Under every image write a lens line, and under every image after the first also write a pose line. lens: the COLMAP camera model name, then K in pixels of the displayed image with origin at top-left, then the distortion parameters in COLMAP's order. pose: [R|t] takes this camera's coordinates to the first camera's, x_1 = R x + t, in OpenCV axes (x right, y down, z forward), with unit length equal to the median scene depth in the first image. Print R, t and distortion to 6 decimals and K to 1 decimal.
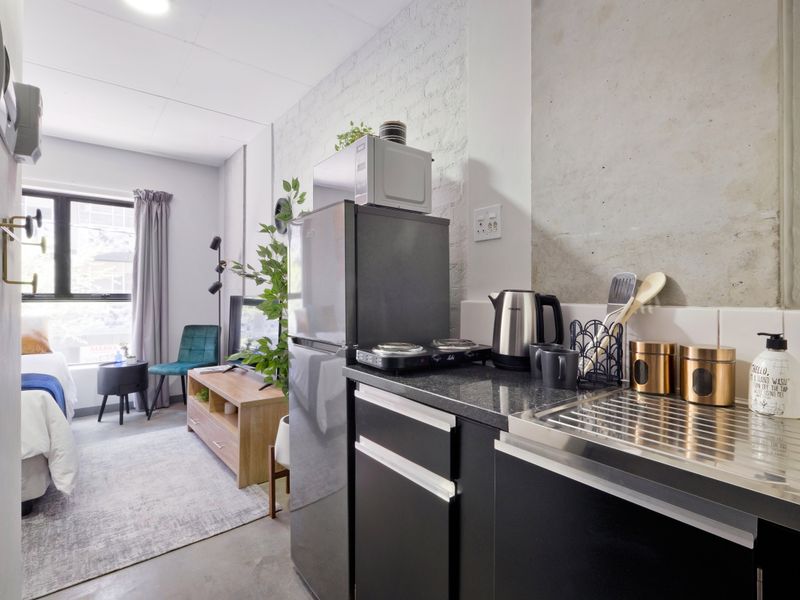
lens RADIAL K [[397.4, 0, 398.9], [0, 397.4, 292.6], [0, 0, 1]] dist [0.001203, -0.001089]
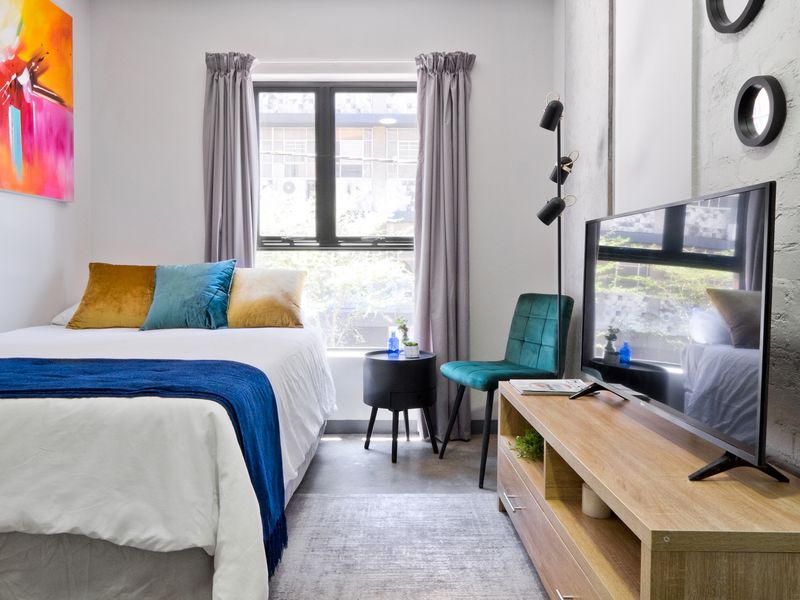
lens RADIAL K [[558.2, 0, 408.1], [0, 558.2, 281.1], [0, 0, 1]] dist [-0.059686, -0.003203]
pose [[0.789687, 0.009329, -0.613439, -0.188322], [0.006828, 0.999689, 0.023993, 0.052323], [0.613472, -0.023136, 0.789378, 0.368640]]
